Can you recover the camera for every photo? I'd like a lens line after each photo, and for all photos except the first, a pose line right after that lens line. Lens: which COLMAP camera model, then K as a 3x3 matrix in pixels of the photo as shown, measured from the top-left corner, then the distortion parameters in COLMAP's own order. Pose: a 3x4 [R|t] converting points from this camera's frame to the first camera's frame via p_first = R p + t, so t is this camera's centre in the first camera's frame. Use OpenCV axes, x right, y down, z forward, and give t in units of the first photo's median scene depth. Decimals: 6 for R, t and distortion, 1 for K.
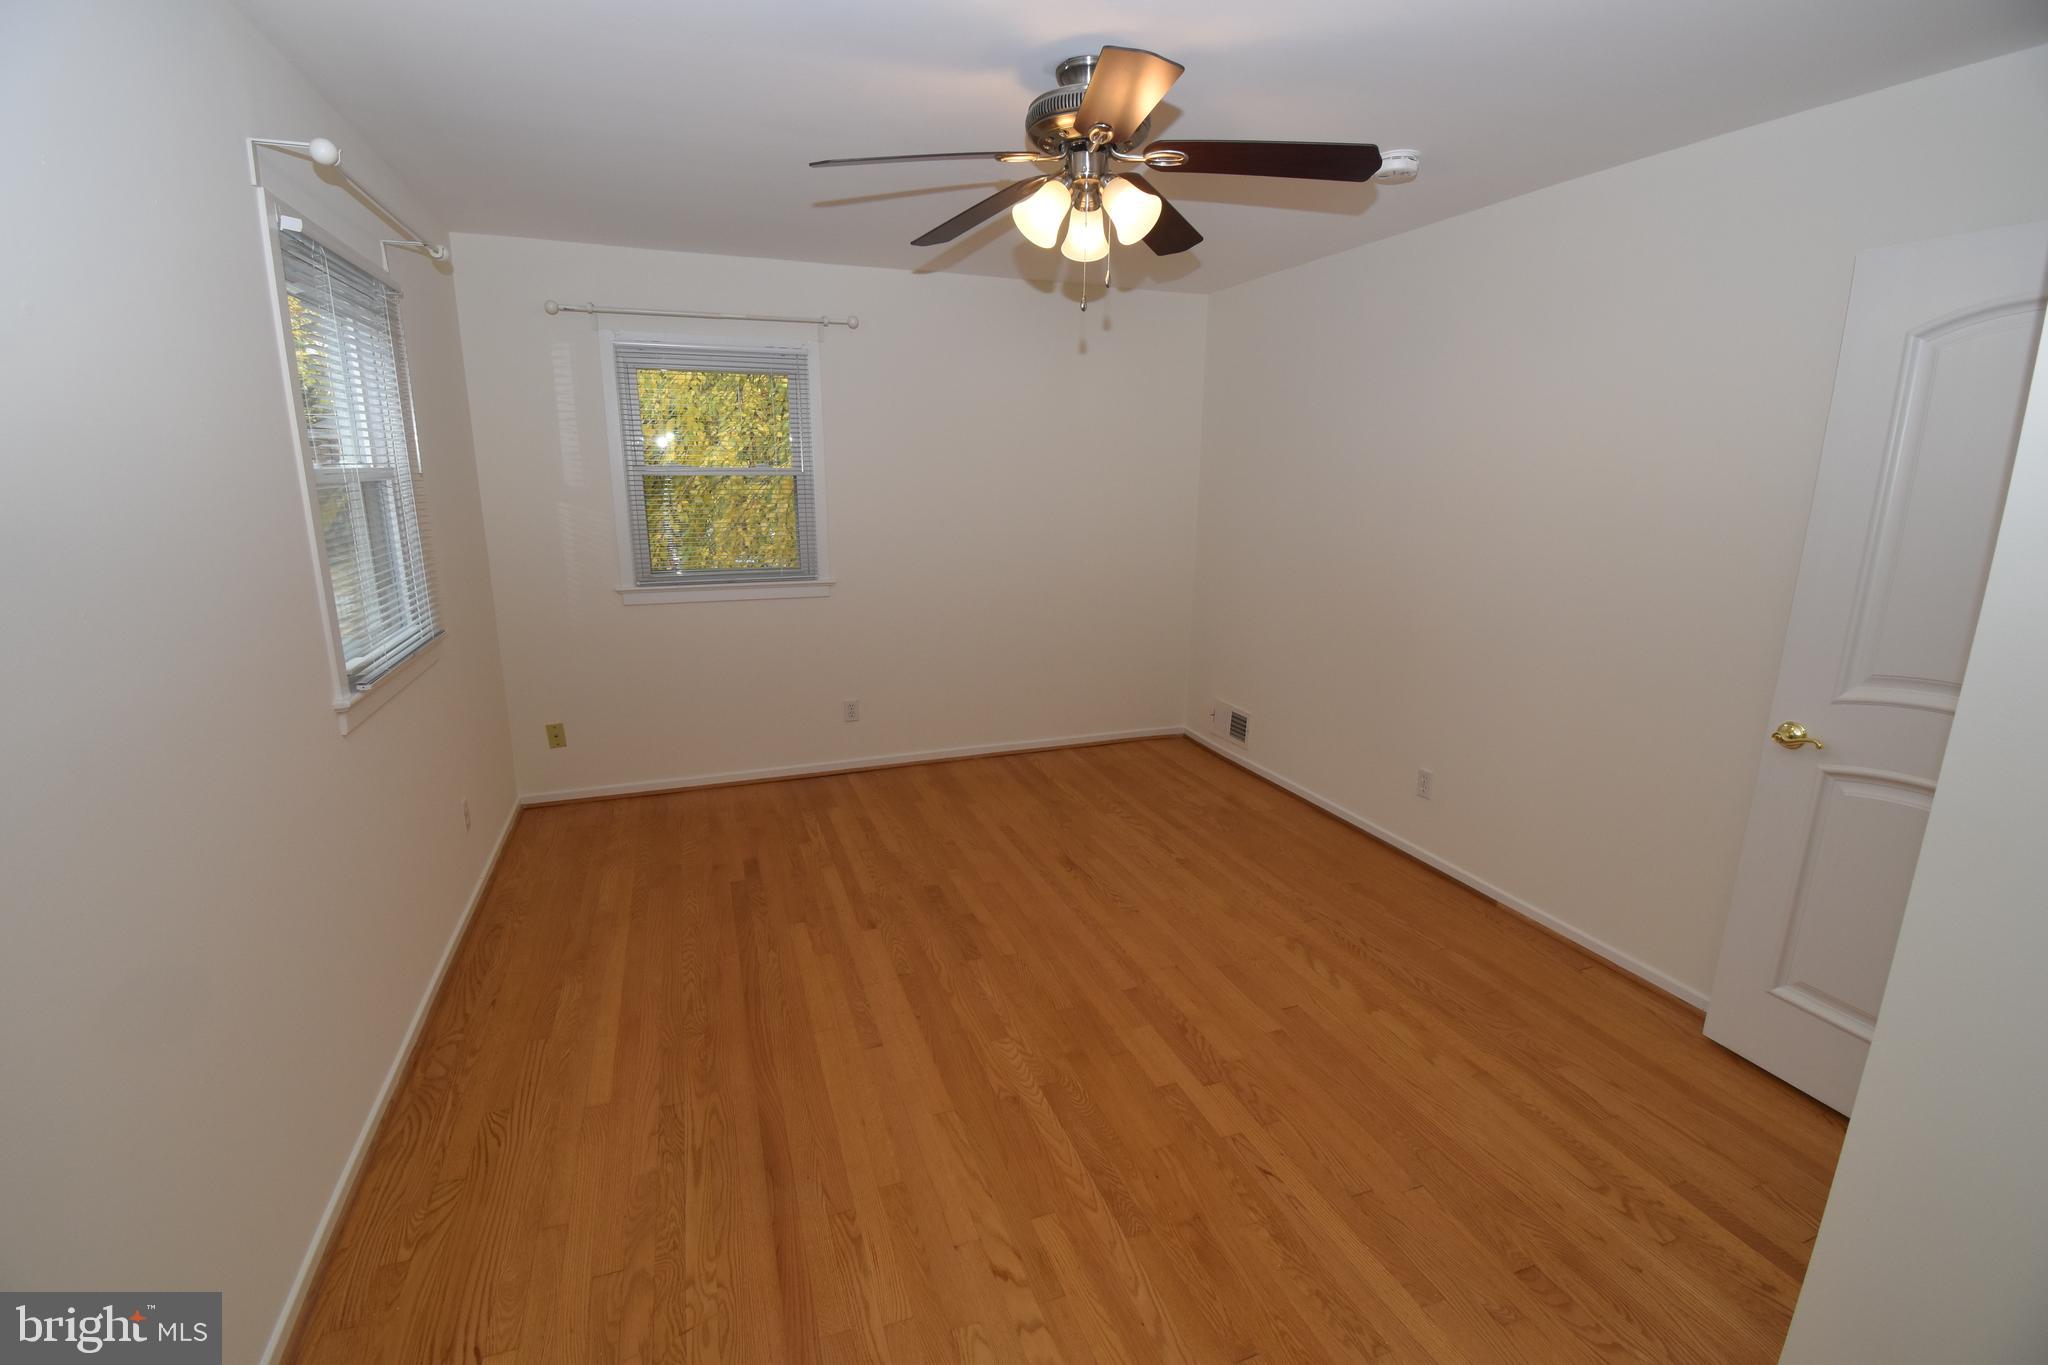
lens RADIAL K [[895.2, 0, 1024.0], [0, 895.2, 682.5], [0, 0, 1]] dist [-0.032518, -0.000571]
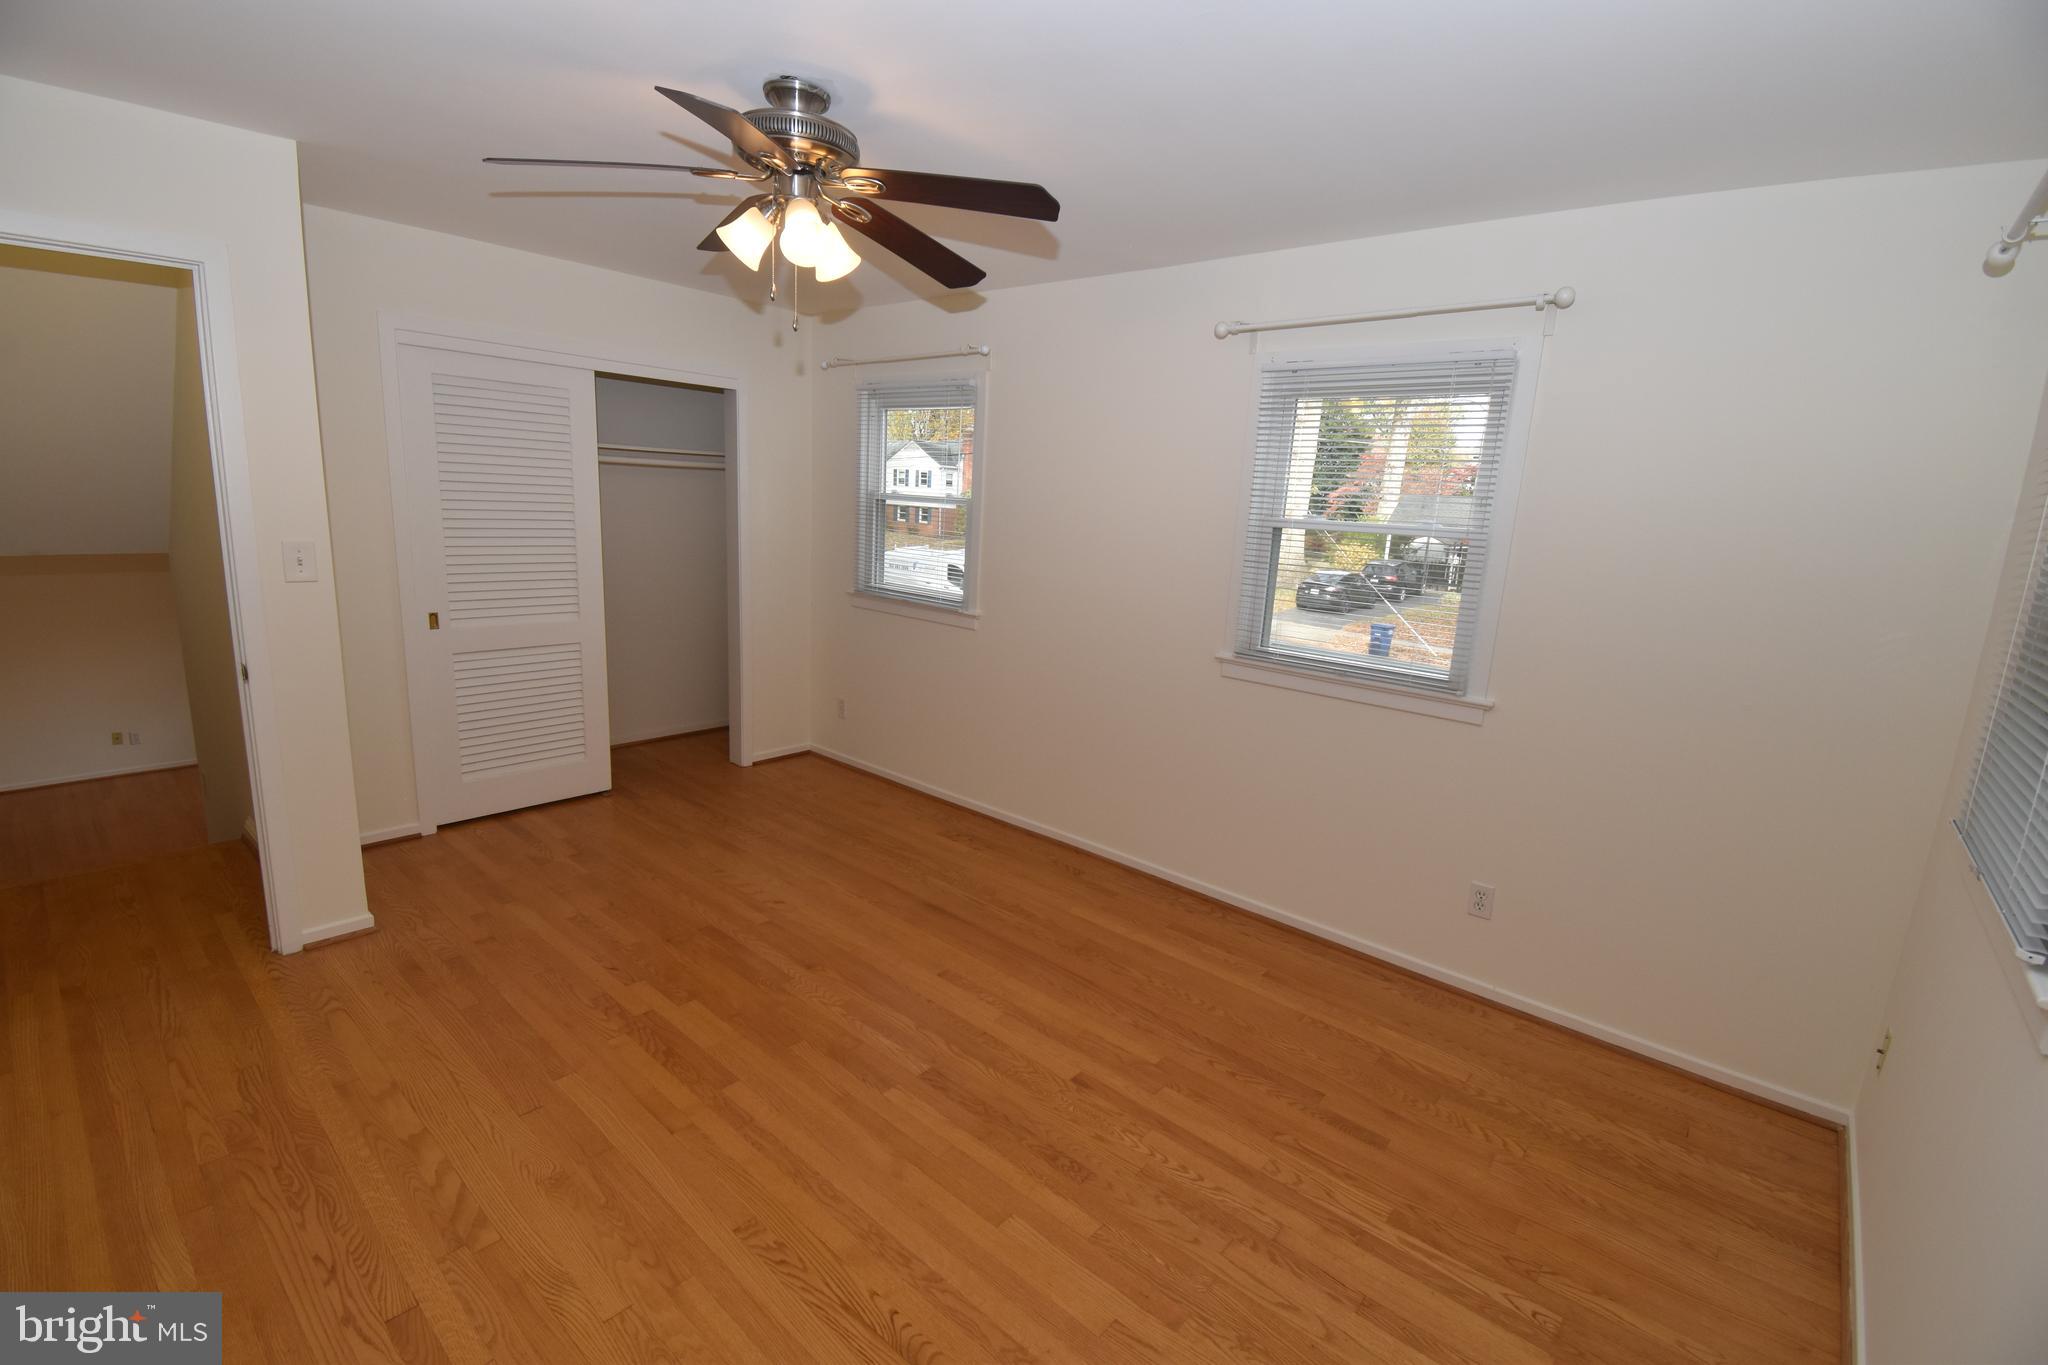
lens RADIAL K [[895.2, 0, 1024.0], [0, 895.2, 682.5], [0, 0, 1]] dist [-0.032518, -0.000571]
pose [[-0.877484, 0.039728, -0.477958, 0.258338], [-0.172229, 0.903988, 0.391336, -0.381285], [0.447616, 0.425709, -0.786392, 1.601145]]
